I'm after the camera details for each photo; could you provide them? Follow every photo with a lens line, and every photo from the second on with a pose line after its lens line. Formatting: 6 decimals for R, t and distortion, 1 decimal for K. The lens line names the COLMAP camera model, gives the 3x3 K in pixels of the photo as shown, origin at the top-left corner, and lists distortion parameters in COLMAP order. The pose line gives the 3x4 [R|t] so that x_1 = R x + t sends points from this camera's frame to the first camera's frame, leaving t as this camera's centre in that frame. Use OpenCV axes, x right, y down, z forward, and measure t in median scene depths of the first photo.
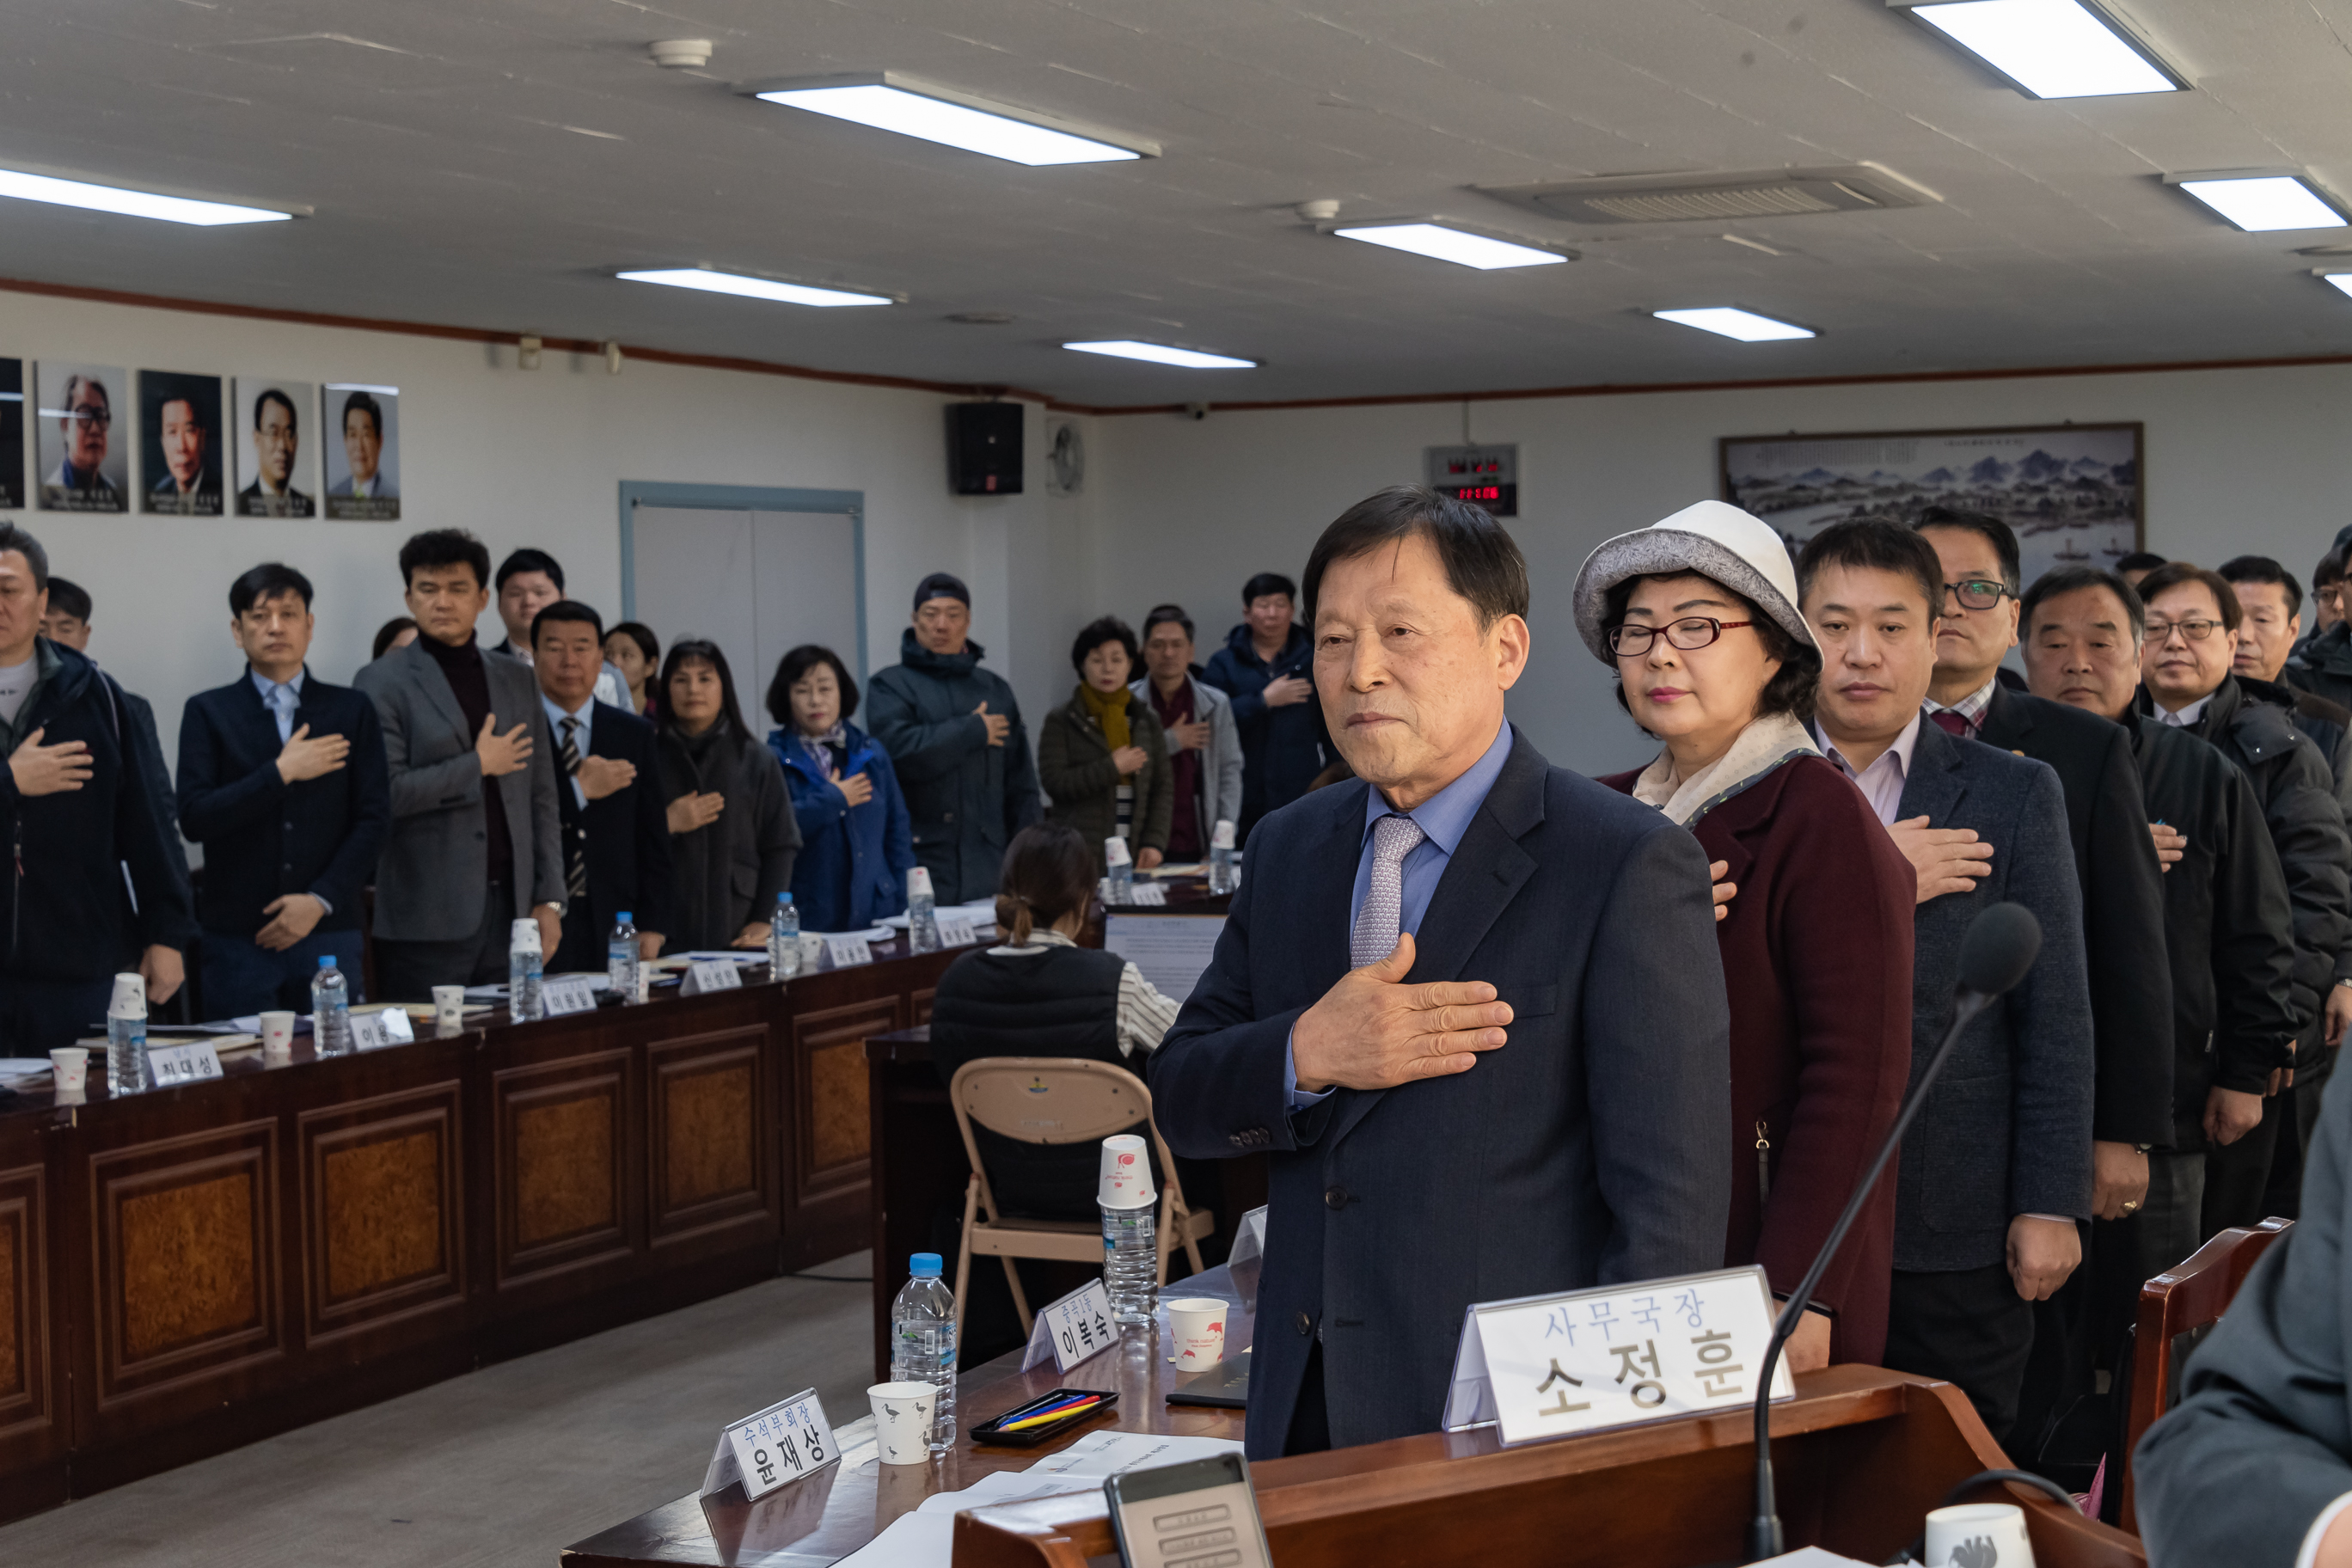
lens RADIAL K [[3897.7, 0, 1176.0], [0, 3897.7, 784.0], [0, 0, 1]] dist [0.001839, -0.113166]
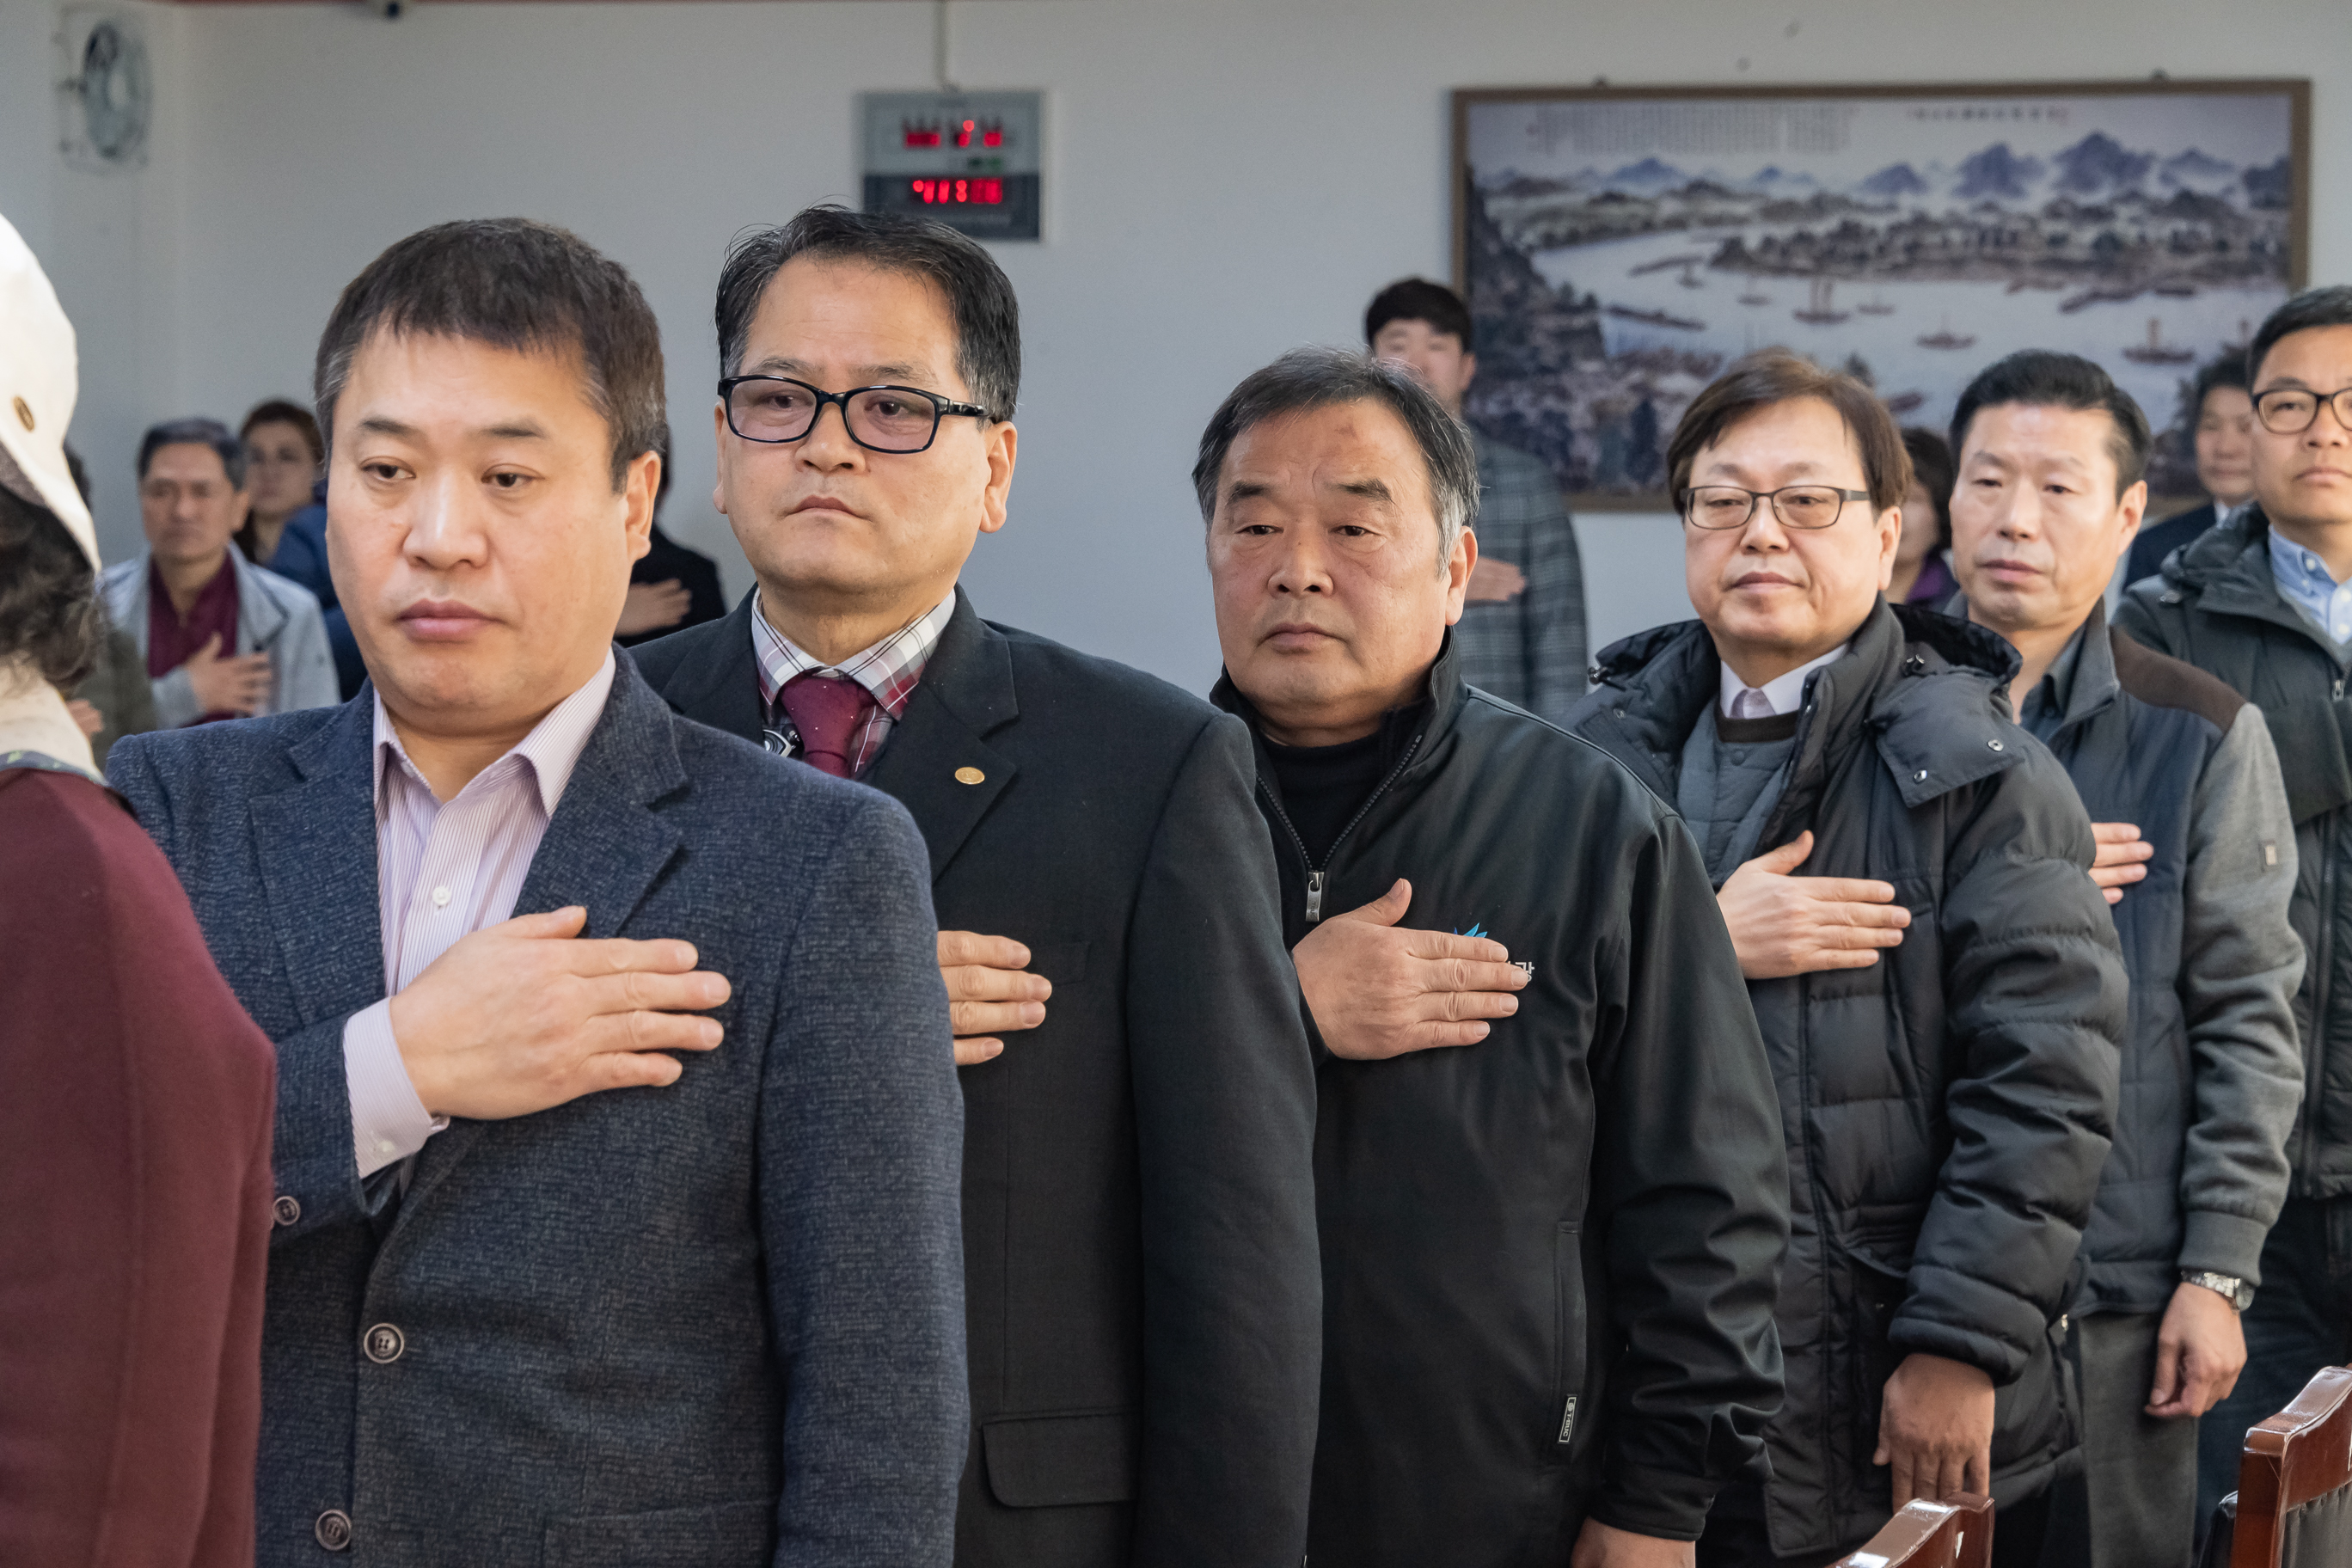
lens RADIAL K [[7802.2, 0, 1176.0], [0, 7802.2, 784.0], [0, 0, 1]] dist [0.043029, 2.058101]
pose [[0.999184, 0.026067, 0.030865, 0.089681], [-0.026079, 0.999660, 0.000018, -0.002900], [-0.030854, -0.000823, 0.999524, 0.047350]]
